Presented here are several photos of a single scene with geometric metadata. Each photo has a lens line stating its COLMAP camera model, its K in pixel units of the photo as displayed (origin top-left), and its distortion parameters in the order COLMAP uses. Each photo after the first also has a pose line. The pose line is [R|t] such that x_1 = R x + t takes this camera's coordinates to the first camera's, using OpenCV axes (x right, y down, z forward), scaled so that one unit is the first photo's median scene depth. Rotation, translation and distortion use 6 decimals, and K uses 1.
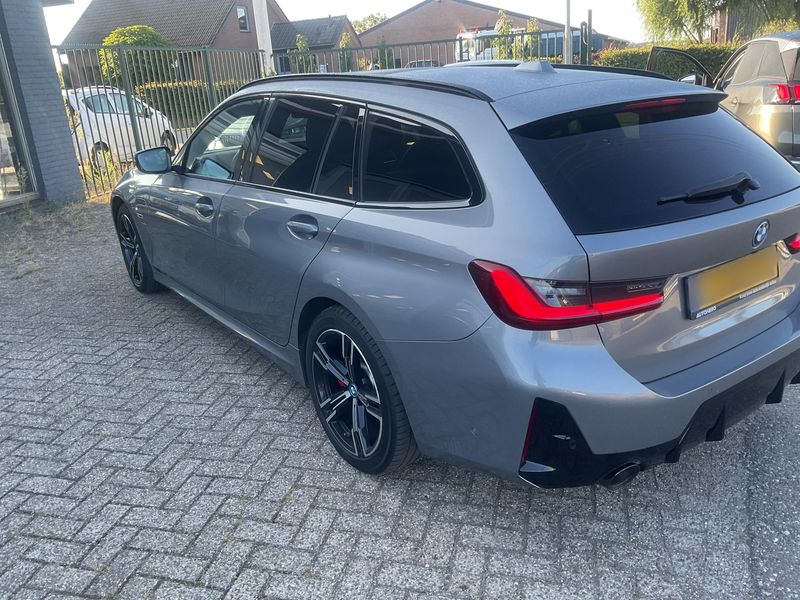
lens RADIAL K [[655.9, 0, 404.0], [0, 655.9, 299.4], [0, 0, 1]] dist [0.038976, -0.080426]
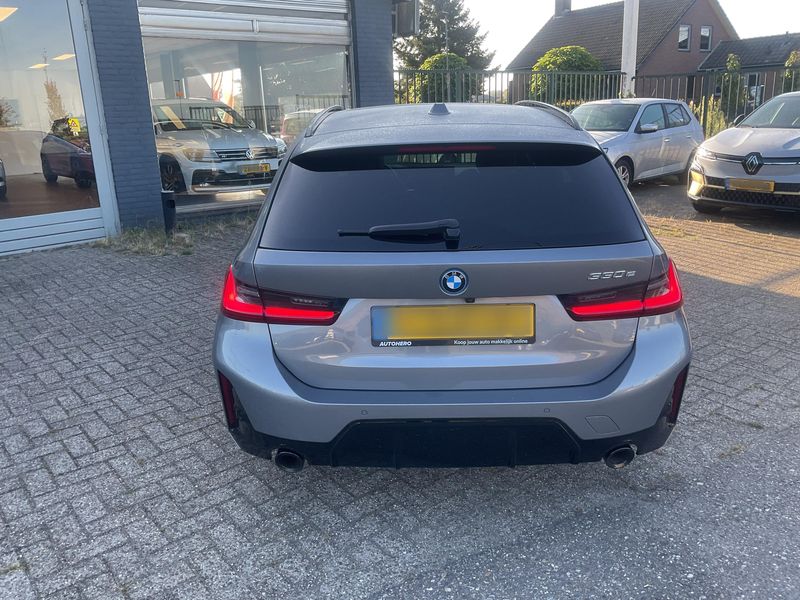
lens RADIAL K [[655.9, 0, 400.2], [0, 655.9, 296.6], [0, 0, 1]] dist [0.038976, -0.080426]
pose [[0.805247, 0.195344, -0.559837, 0.873188], [-0.210882, 0.976792, 0.037507, -0.081451], [0.554171, 0.087857, 0.827753, 0.098804]]
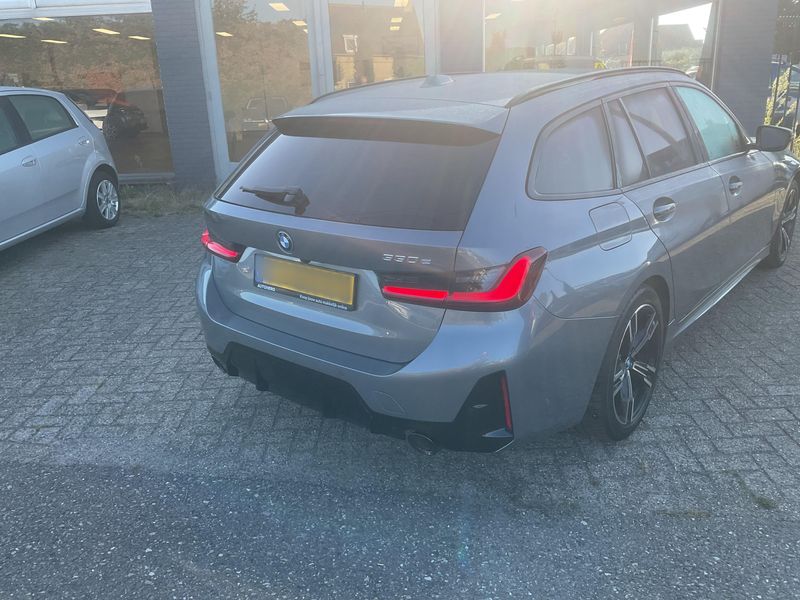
lens RADIAL K [[655.9, 0, 401.1], [0, 655.9, 299.3], [0, 0, 1]] dist [0.038976, -0.080426]
pose [[0.260721, 0.355439, -0.897601, 1.396230], [-0.293817, 0.914866, 0.276933, -0.323991], [0.919617, 0.191529, 0.342959, 0.677859]]
